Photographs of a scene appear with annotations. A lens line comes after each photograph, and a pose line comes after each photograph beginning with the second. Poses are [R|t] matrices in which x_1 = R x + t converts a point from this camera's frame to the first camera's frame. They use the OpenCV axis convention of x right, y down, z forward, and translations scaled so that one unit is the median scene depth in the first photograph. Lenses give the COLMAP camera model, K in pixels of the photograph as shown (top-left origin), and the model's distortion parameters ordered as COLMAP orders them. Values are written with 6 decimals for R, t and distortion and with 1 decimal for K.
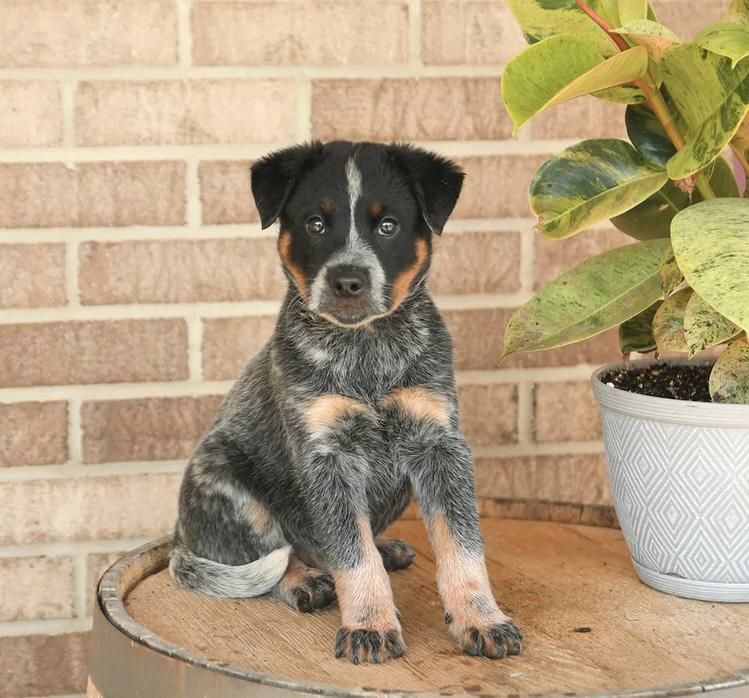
lens RADIAL K [[2068.5, 0, 398.5], [0, 2068.5, 350.9], [0, 0, 1]] dist [0.022013, -0.715956]
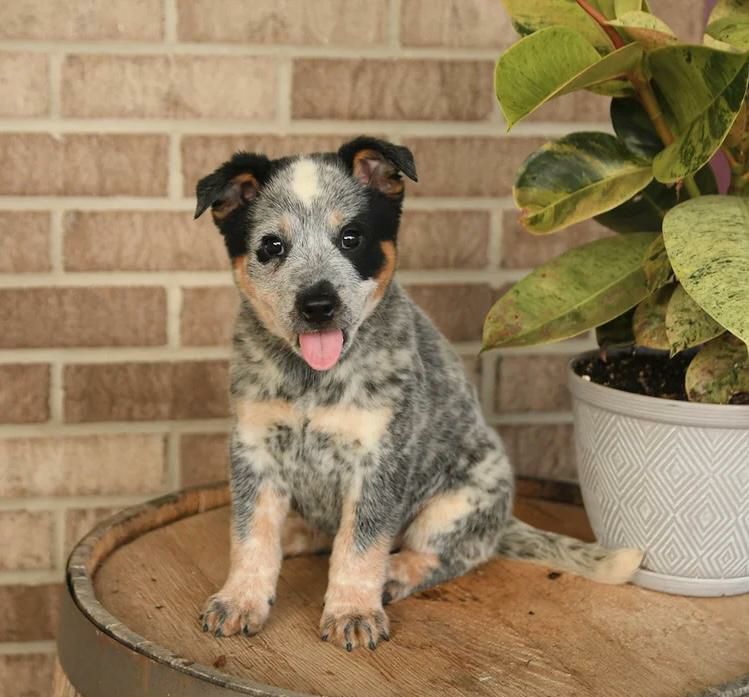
lens RADIAL K [[1702.6, 0, 341.8], [0, 1702.6, 351.3], [0, 0, 1]] dist [-0.024336, -0.232989]
pose [[0.999615, 0.027737, -0.000981, -0.012951], [-0.027656, 0.998431, 0.048693, -0.027604], [0.002330, -0.048647, 0.998813, 0.149089]]
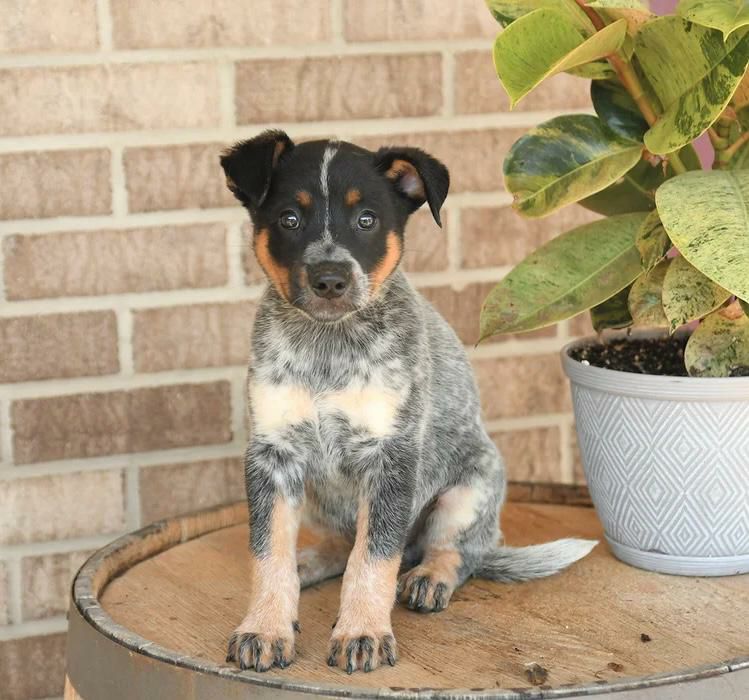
lens RADIAL K [[2065.5, 0, 375.2], [0, 2065.5, 326.8], [0, 0, 1]] dist [0.003734, -0.148101]
pose [[0.994253, -0.040332, 0.099170, -0.078773], [0.039967, 0.999185, 0.005669, -0.008710], [-0.099318, -0.001673, 0.995054, 0.023331]]
